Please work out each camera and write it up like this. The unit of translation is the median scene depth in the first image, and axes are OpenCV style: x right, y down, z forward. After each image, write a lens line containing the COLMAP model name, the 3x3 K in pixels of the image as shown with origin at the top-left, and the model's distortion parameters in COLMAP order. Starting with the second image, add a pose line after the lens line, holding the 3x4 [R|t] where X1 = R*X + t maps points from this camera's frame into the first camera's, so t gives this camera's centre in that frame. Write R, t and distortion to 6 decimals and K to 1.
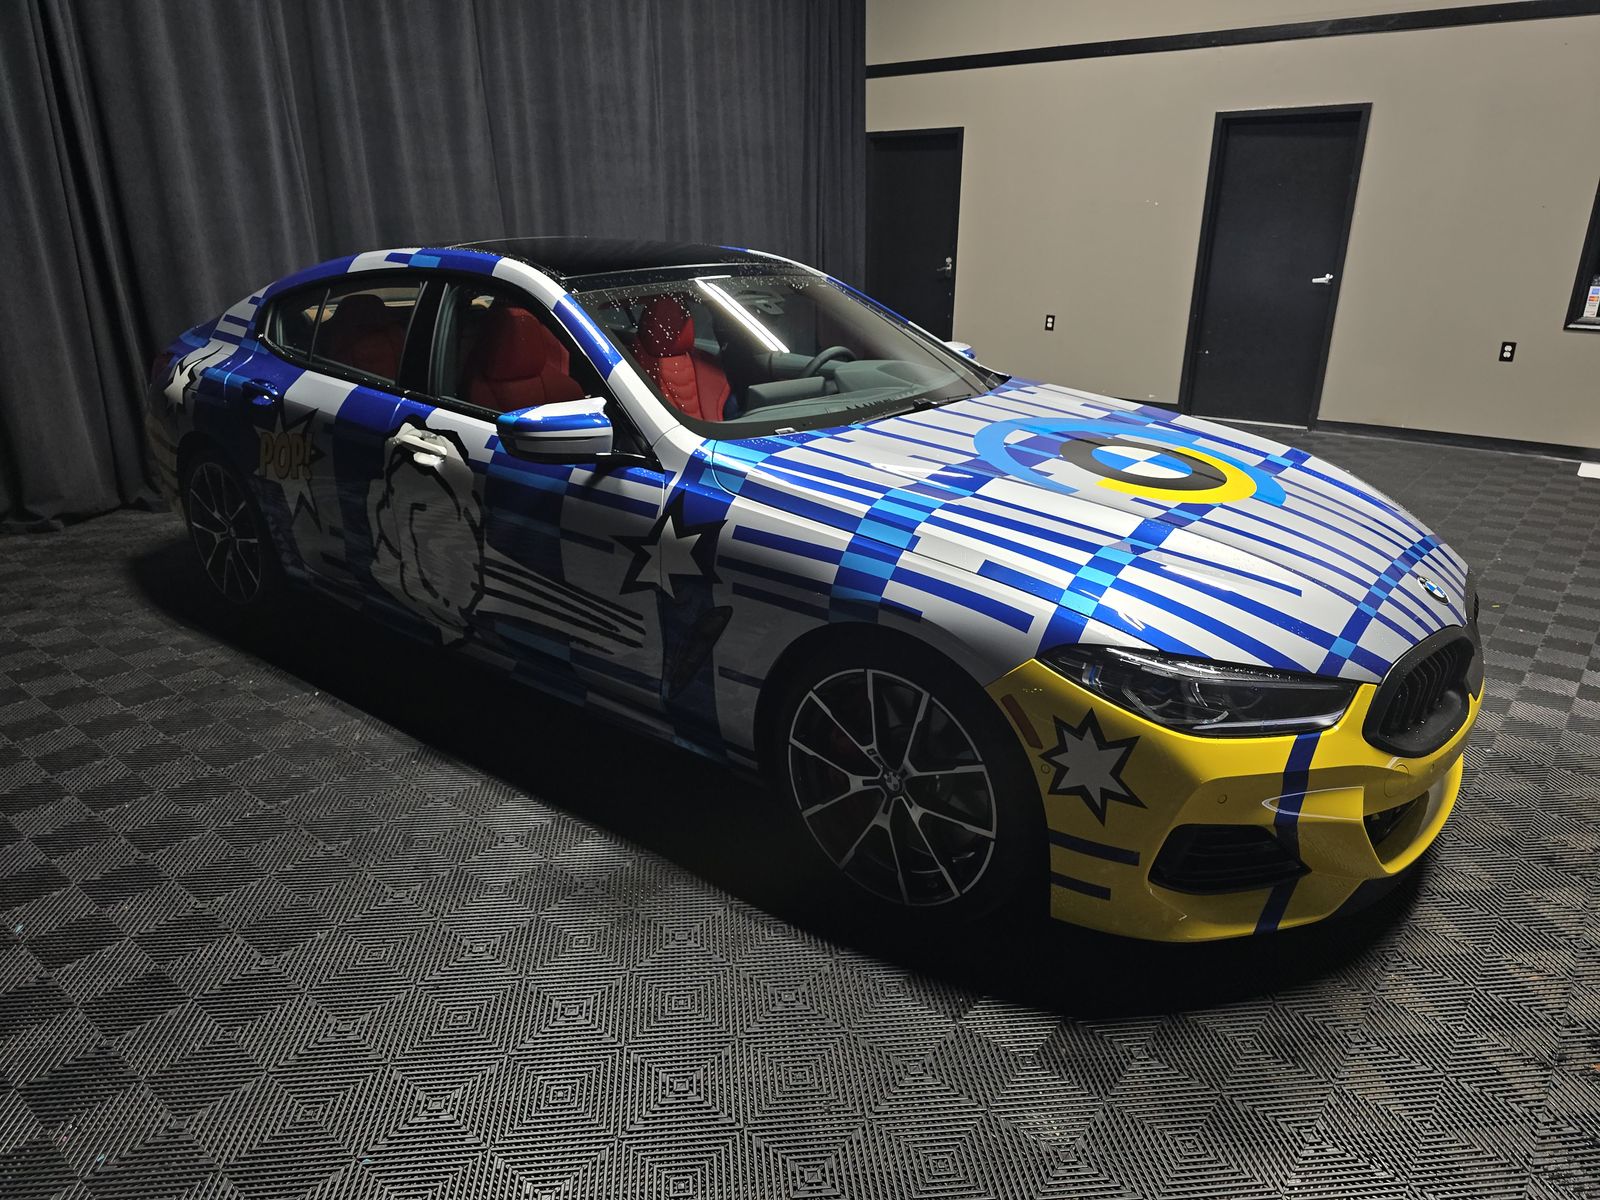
lens RADIAL K [[1096.0, 0, 799.3], [0, 1096.0, 634.0], [0, 0, 1]] dist [0.007537, 0.000045]
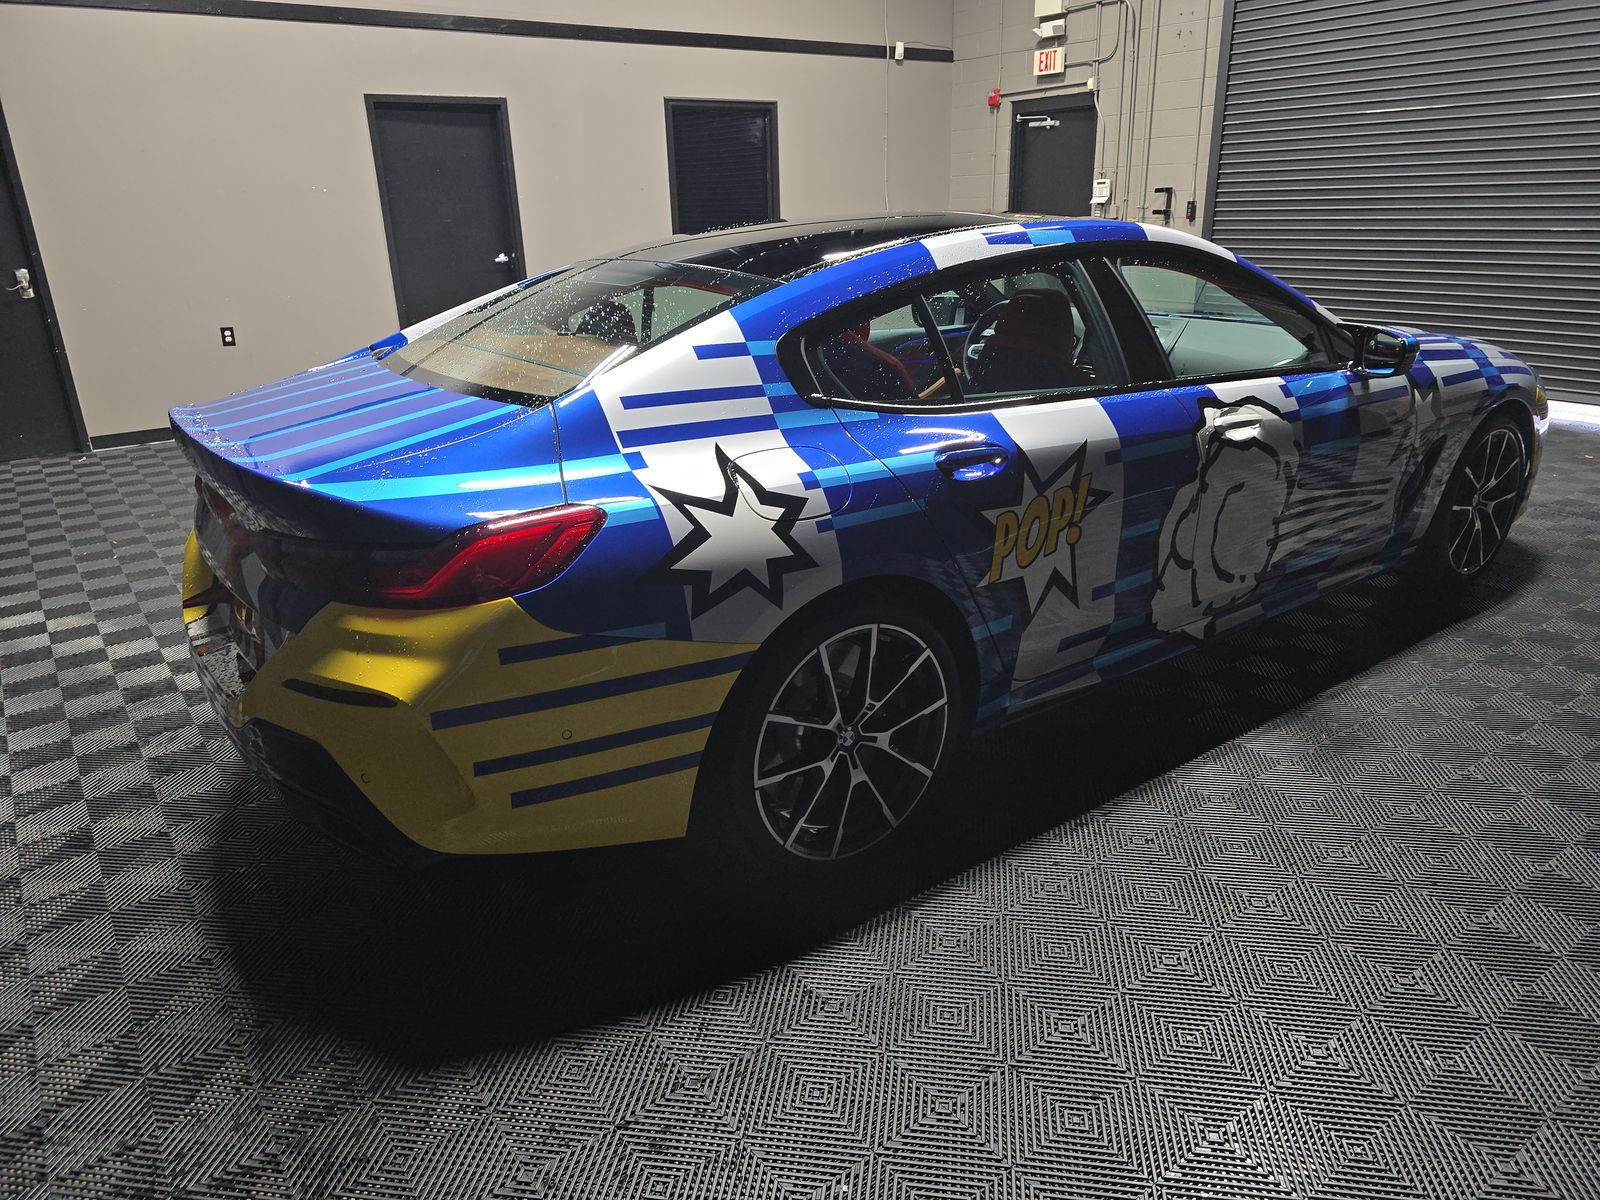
lens RADIAL K [[1092.2, 0, 832.3], [0, 1092.2, 598.2], [0, 0, 1]] dist [0.029887, -0.002121]
pose [[0.223811, -0.346884, 0.910813, -0.484009], [0.374400, 0.893416, 0.248258, -0.145586], [-0.899852, 0.285445, 0.329830, 0.381642]]
